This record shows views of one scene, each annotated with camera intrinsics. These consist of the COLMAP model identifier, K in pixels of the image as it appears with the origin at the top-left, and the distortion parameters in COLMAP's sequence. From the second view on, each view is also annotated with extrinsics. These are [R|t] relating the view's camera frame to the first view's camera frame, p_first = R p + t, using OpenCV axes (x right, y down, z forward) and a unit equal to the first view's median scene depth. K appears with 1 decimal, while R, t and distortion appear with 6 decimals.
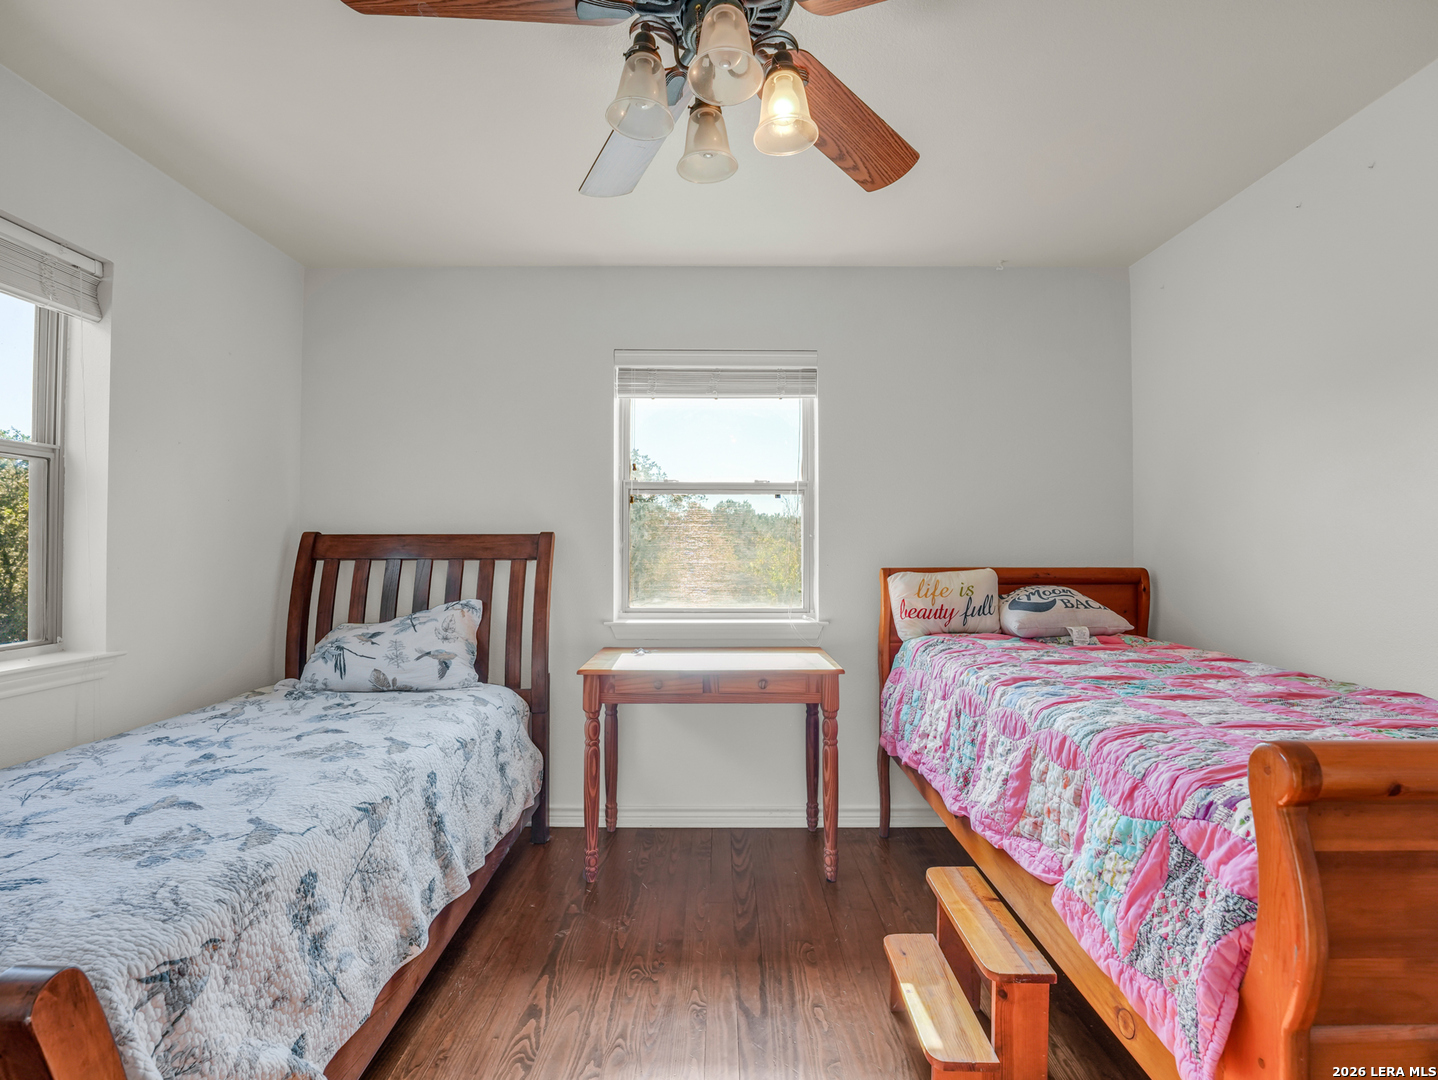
lens RADIAL K [[668.7, 0, 719.0], [0, 668.7, 540.0], [0, 0, 1]] dist [-0.024099, 0.002501]
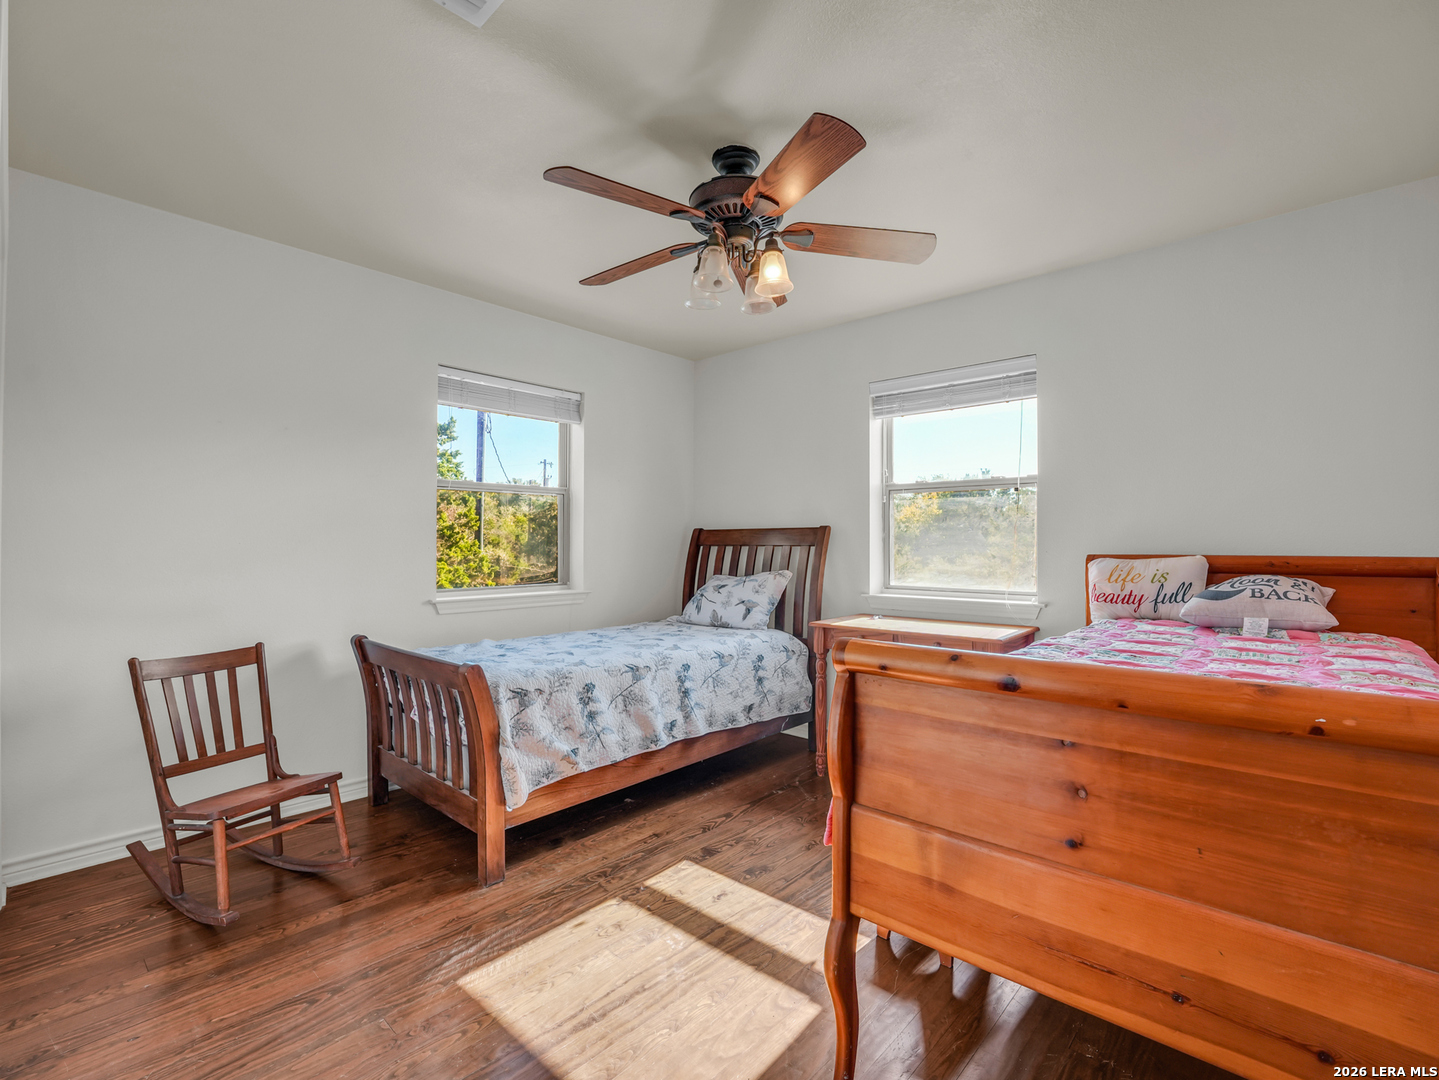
lens RADIAL K [[666.4, 0, 723.4], [0, 666.4, 541.7], [0, 0, 1]] dist [-0.024243, 0.000259]
pose [[0.743782, -0.002243, -0.668418, 0.549084], [0.009931, 0.999921, 0.007695, 0.009059], [0.668348, -0.012361, 0.743746, -0.161004]]
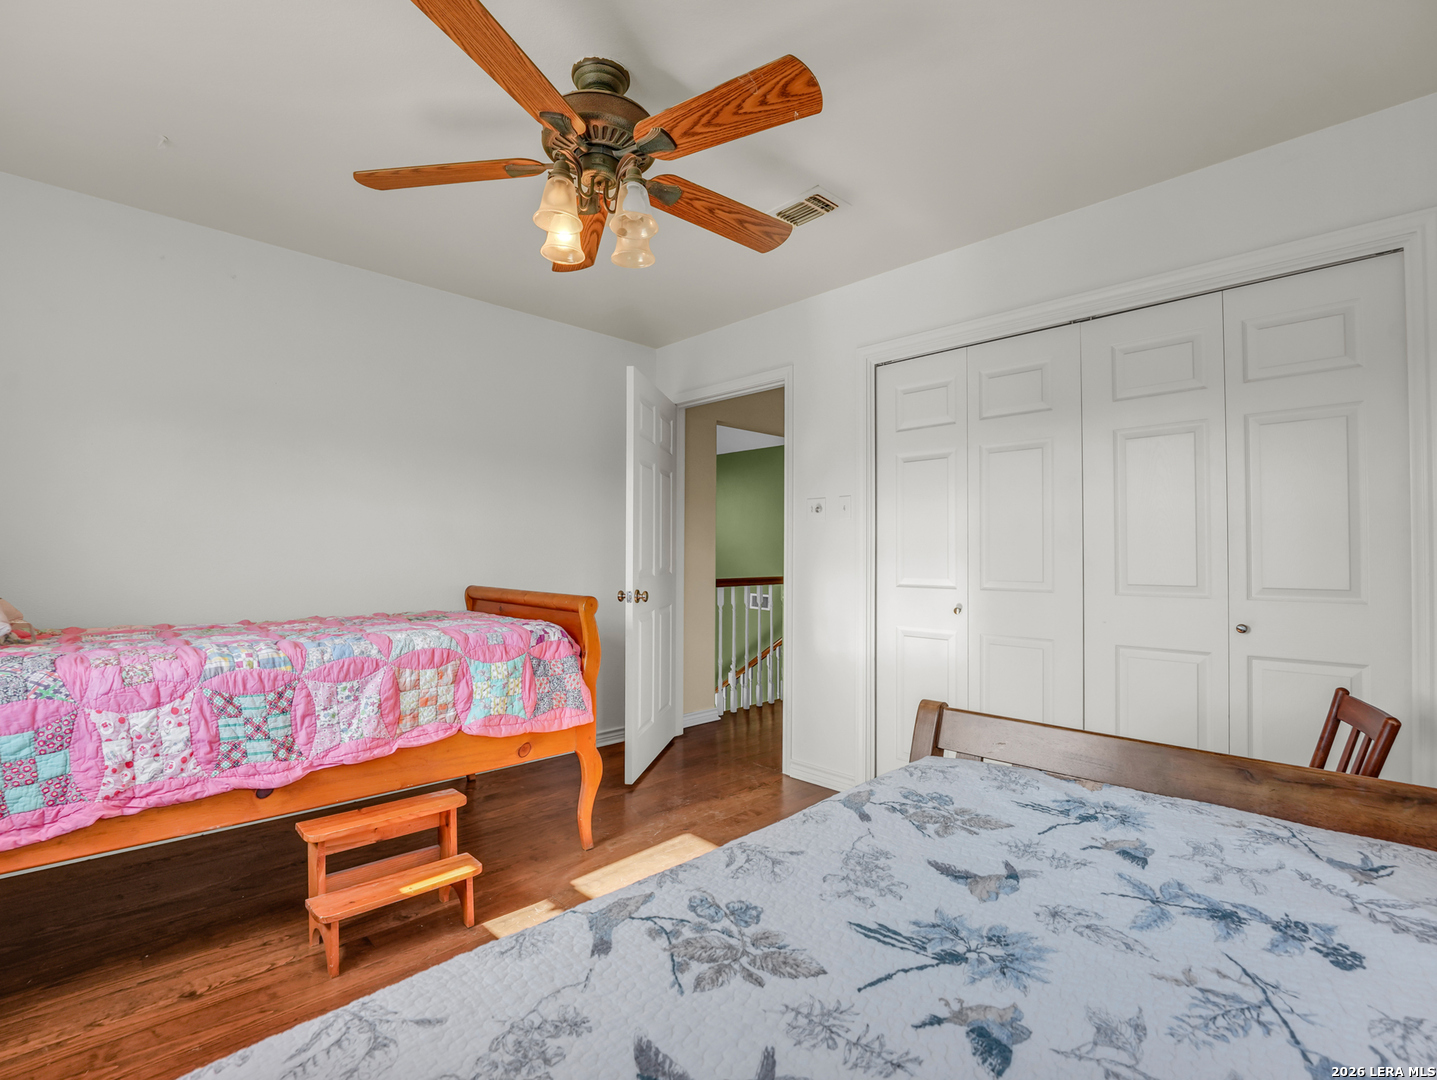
lens RADIAL K [[664.0, 0, 719.6], [0, 664.0, 533.0], [0, 0, 1]] dist [0.002862, -0.015965]
pose [[-0.695850, 0.018663, 0.717944, -0.644200], [-0.018310, 0.998876, -0.043712, 0.042240], [-0.717953, -0.043563, -0.694727, 0.940422]]
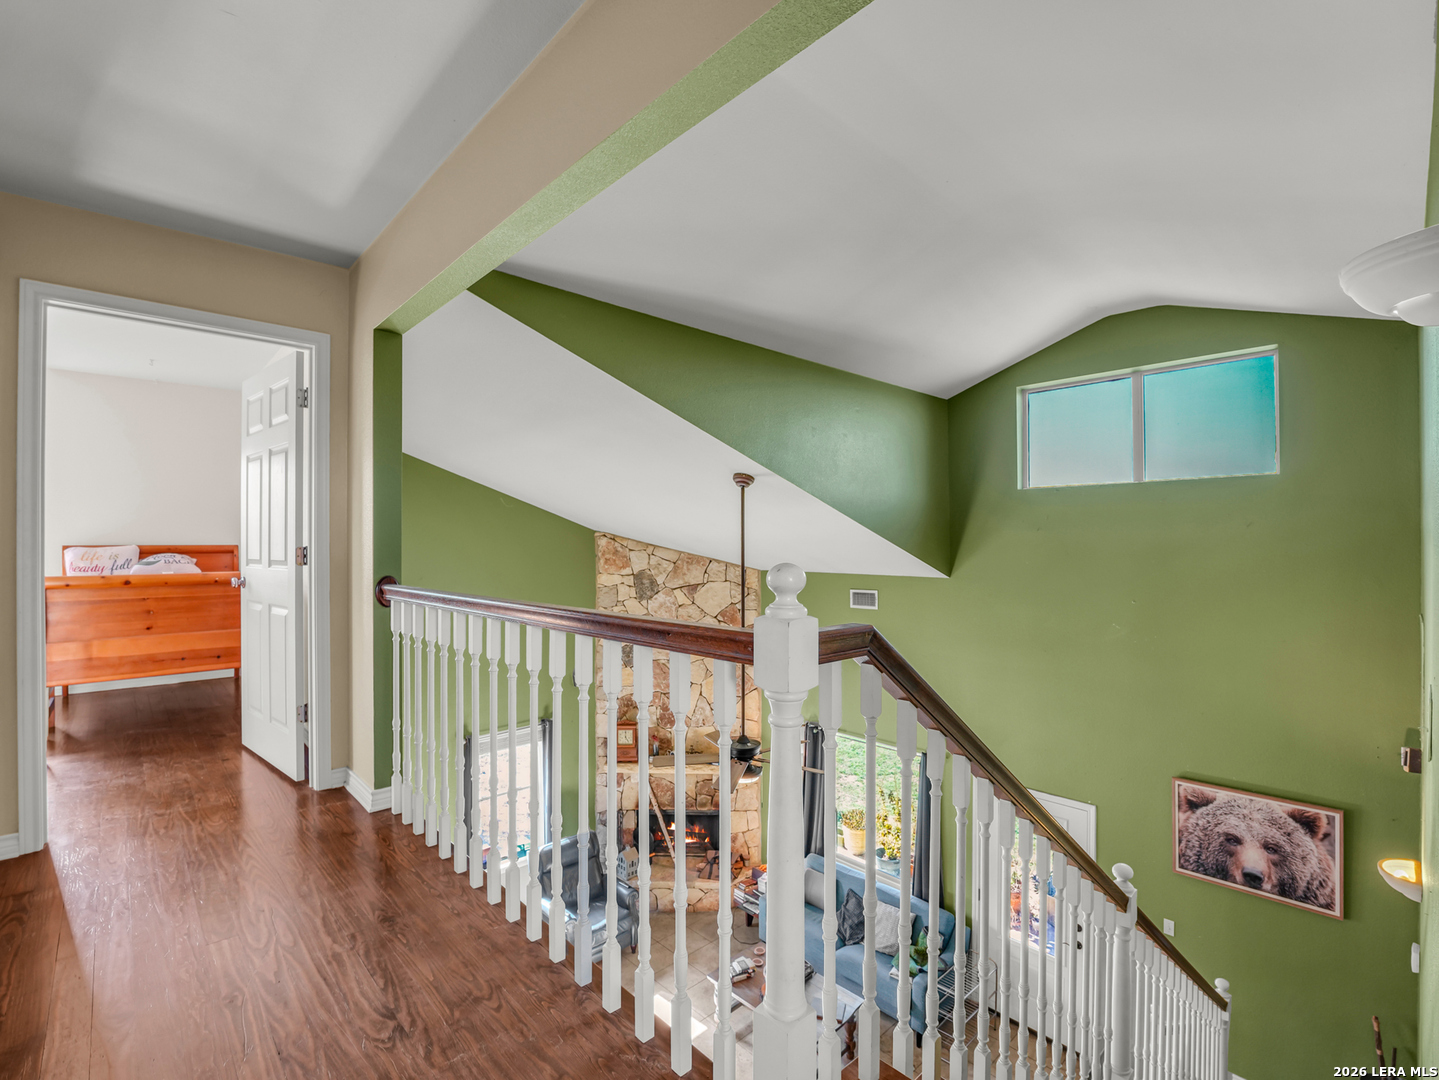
lens RADIAL K [[667.8, 0, 722.8], [0, 667.8, 536.8], [0, 0, 1]] dist [-0.023136, 0.000013]
pose [[0.731422, 0.001935, 0.681923, 0.372506], [-0.007260, 0.999961, 0.004950, -0.003048], [-0.681887, -0.008572, 0.731408, -1.584206]]
